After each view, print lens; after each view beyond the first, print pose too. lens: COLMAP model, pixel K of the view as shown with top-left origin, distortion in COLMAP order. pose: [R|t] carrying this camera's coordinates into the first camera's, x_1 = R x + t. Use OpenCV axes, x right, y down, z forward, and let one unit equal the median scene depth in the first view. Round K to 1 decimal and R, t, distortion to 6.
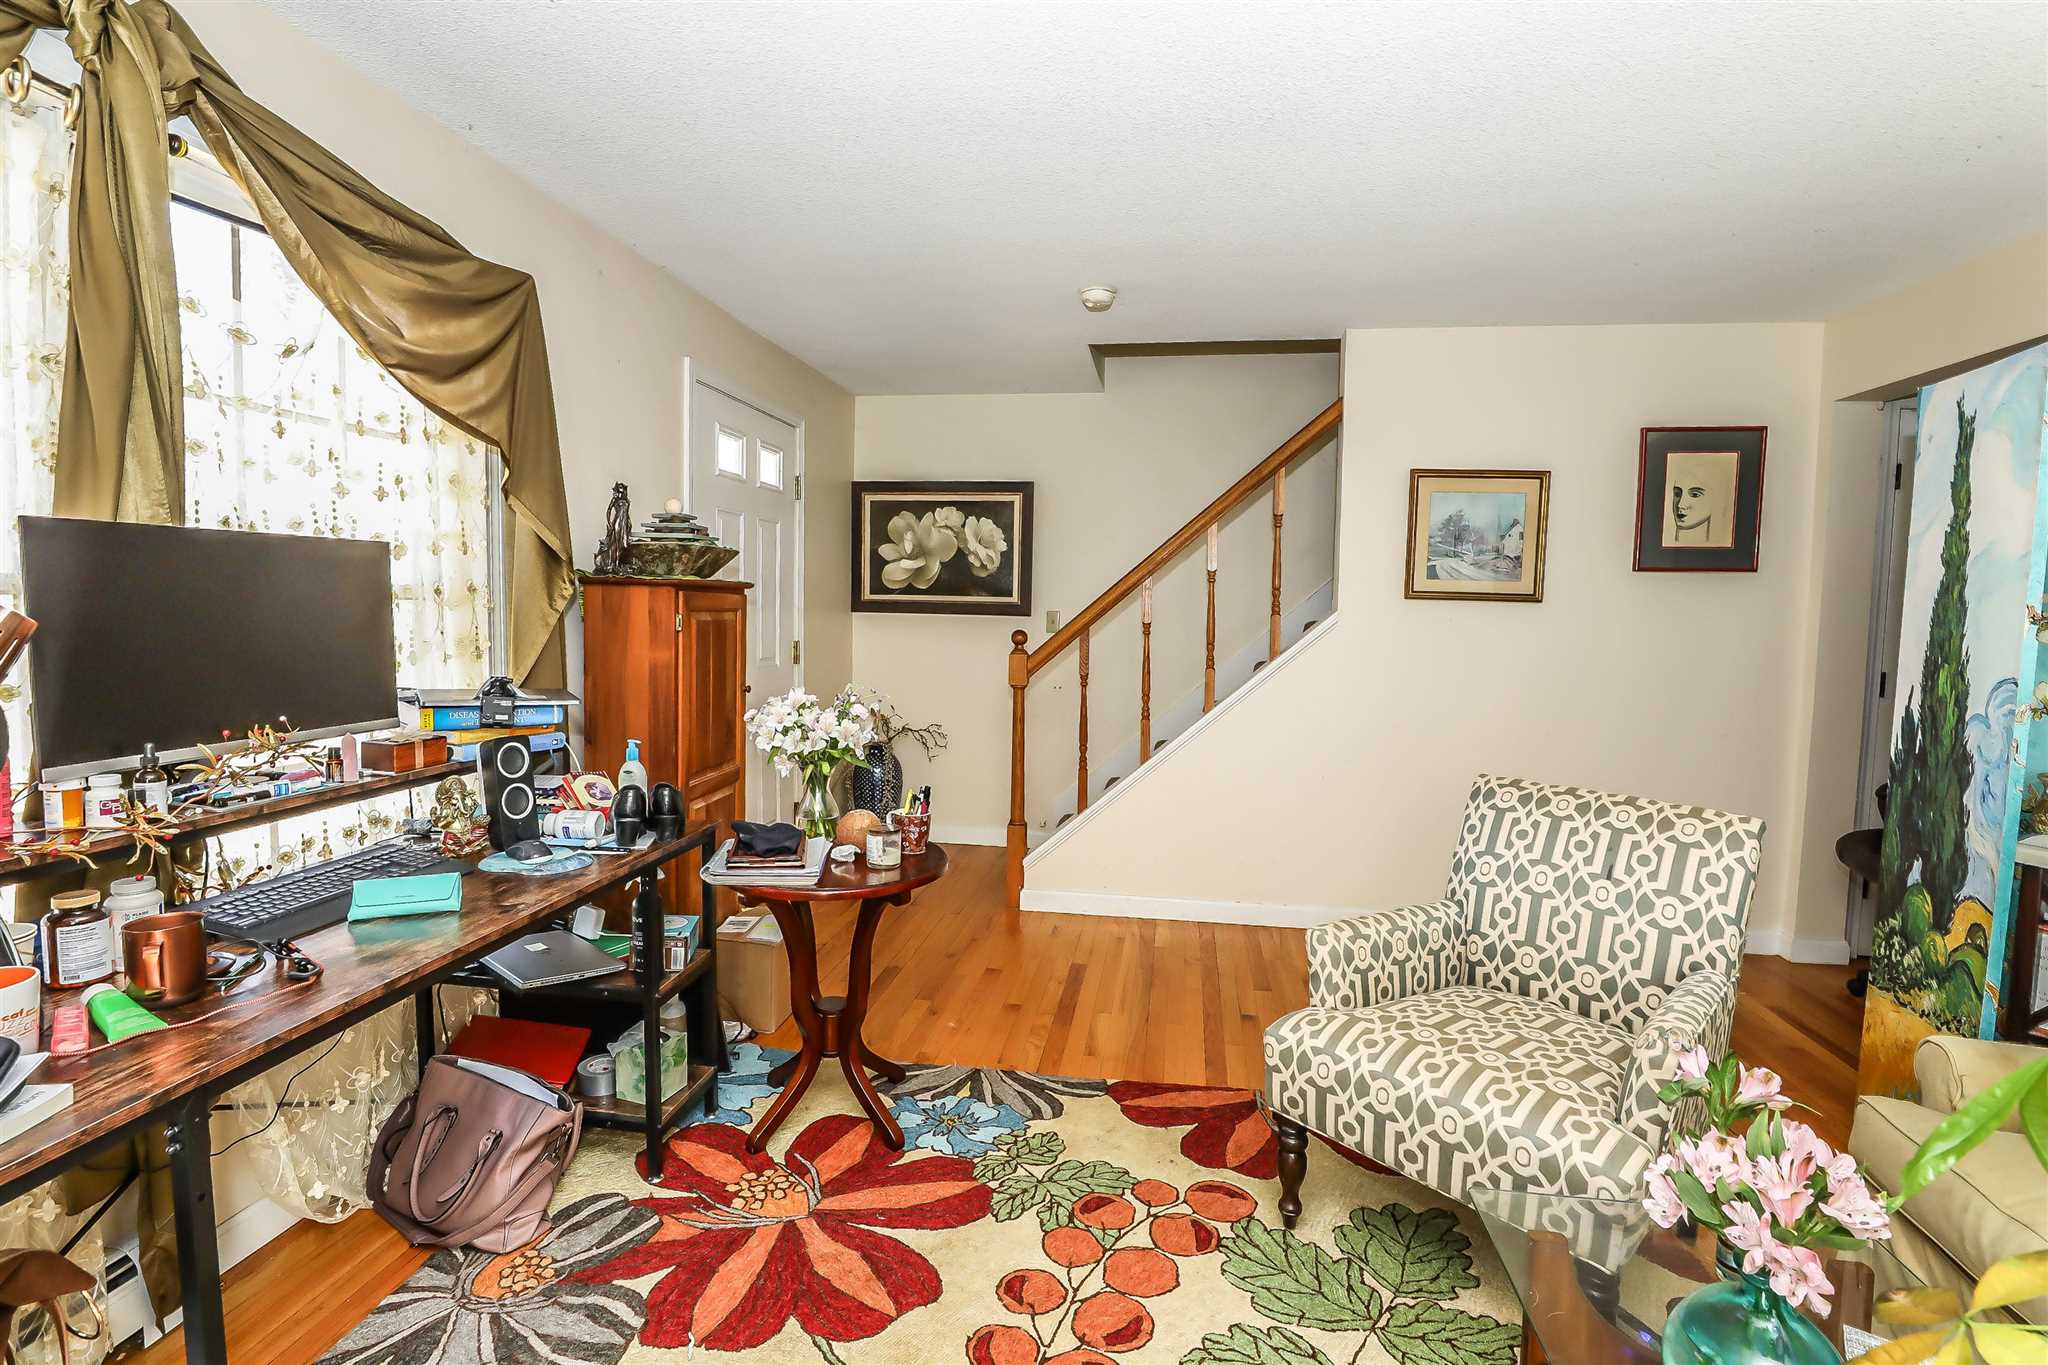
lens RADIAL K [[960.0, 0, 1021.8], [0, 960.0, 676.3], [0, 0, 1]] dist [-0.010468, 0.000015]
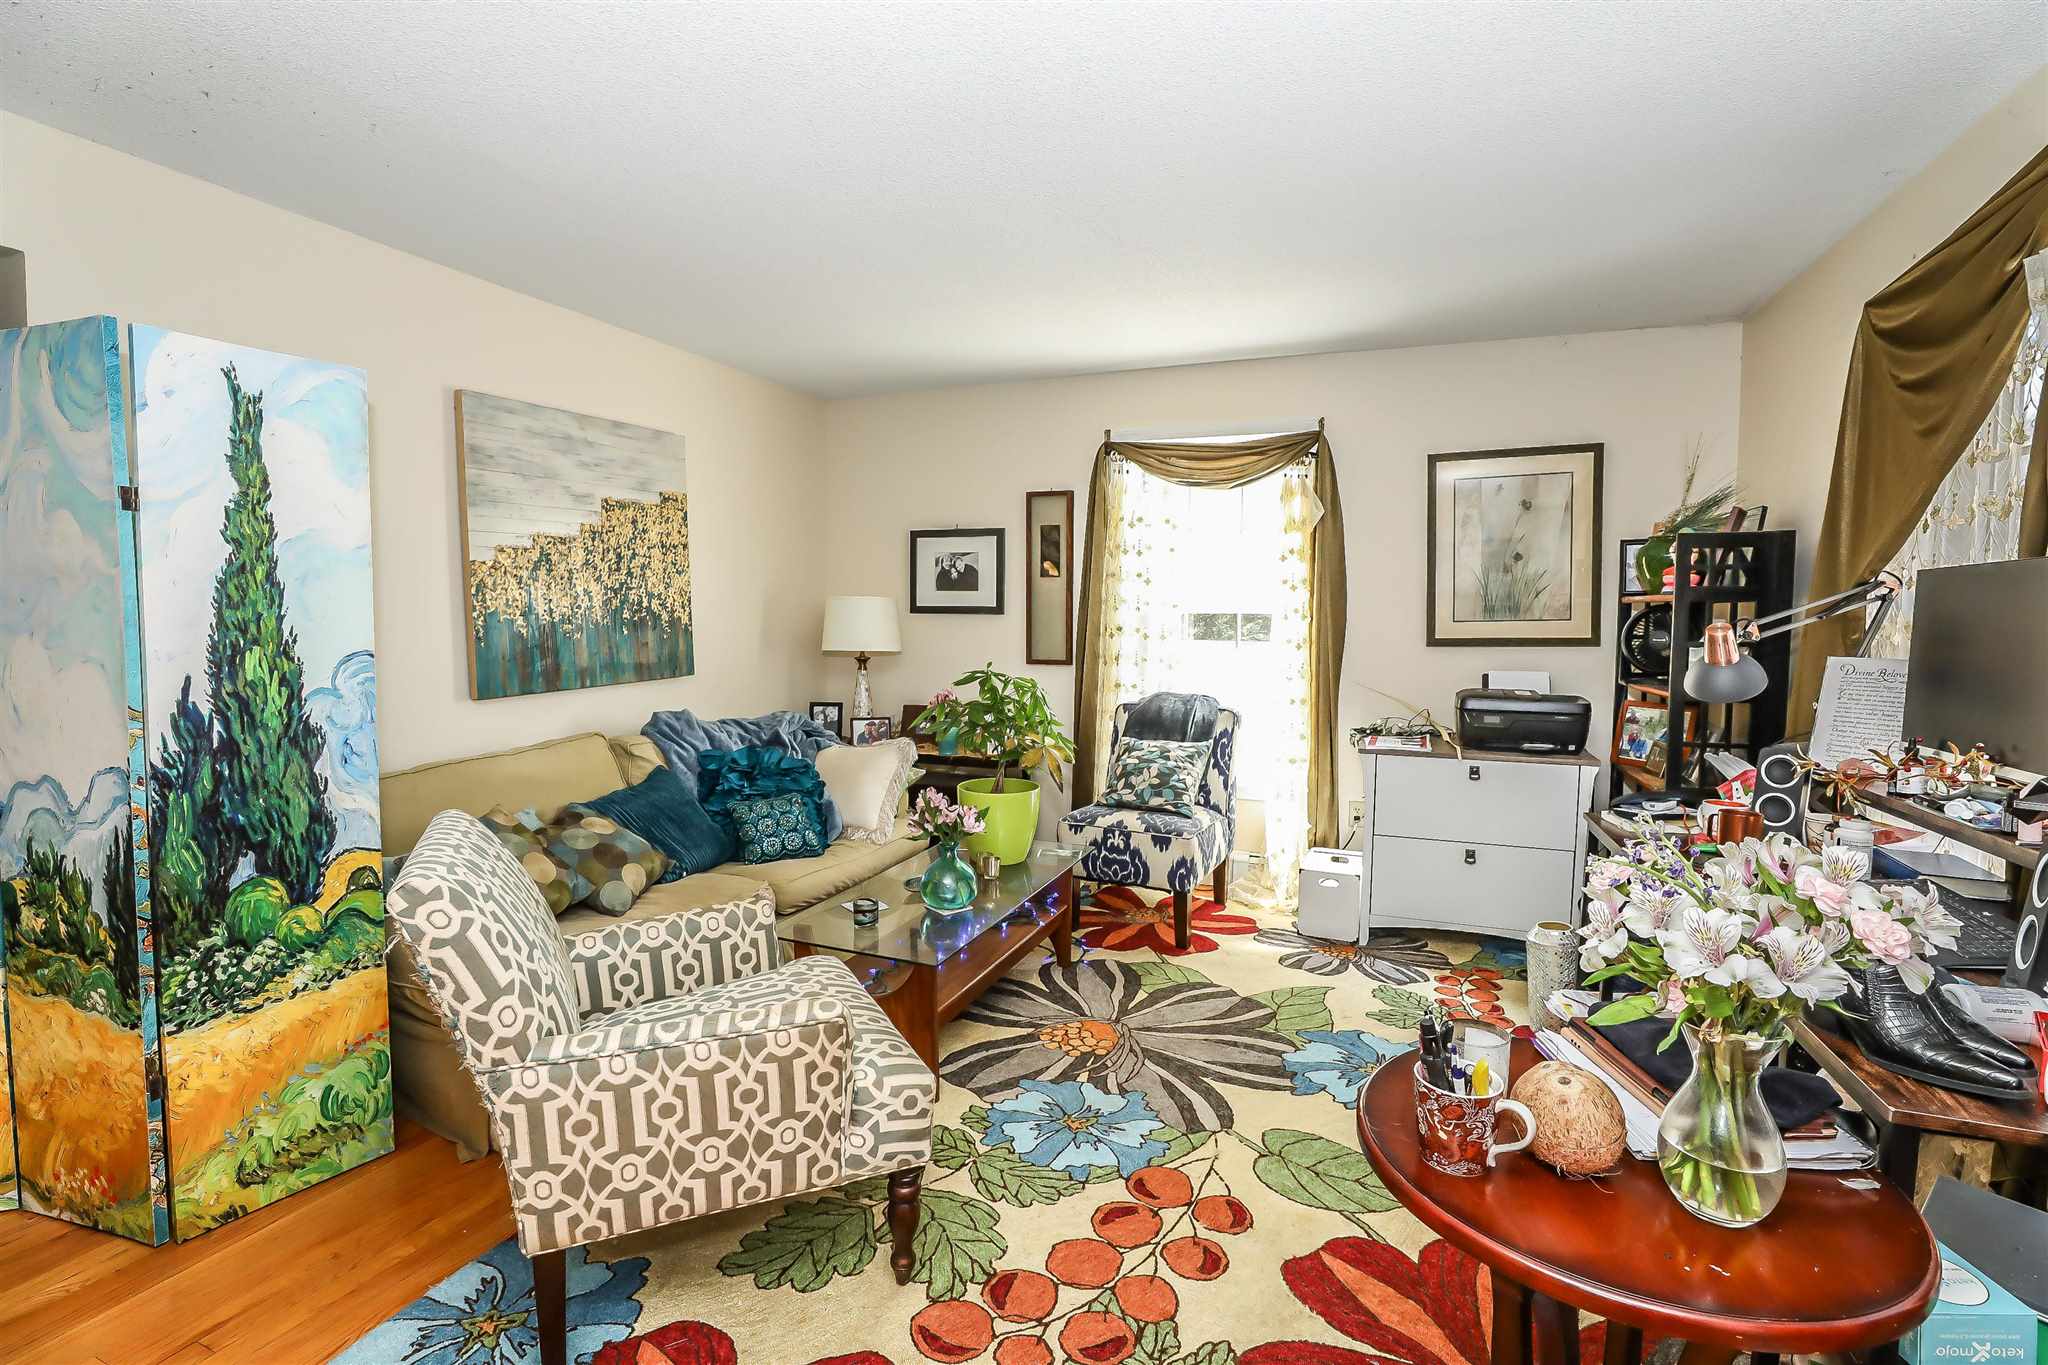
lens RADIAL K [[960.0, 0, 1021.8], [0, 960.0, 676.3], [0, 0, 1]] dist [-0.010468, 0.000015]
pose [[-0.974615, -0.039044, 0.220456, -0.010434], [-0.008215, 0.990250, 0.139060, -0.126740], [-0.223736, 0.133719, -0.965433, 1.801618]]
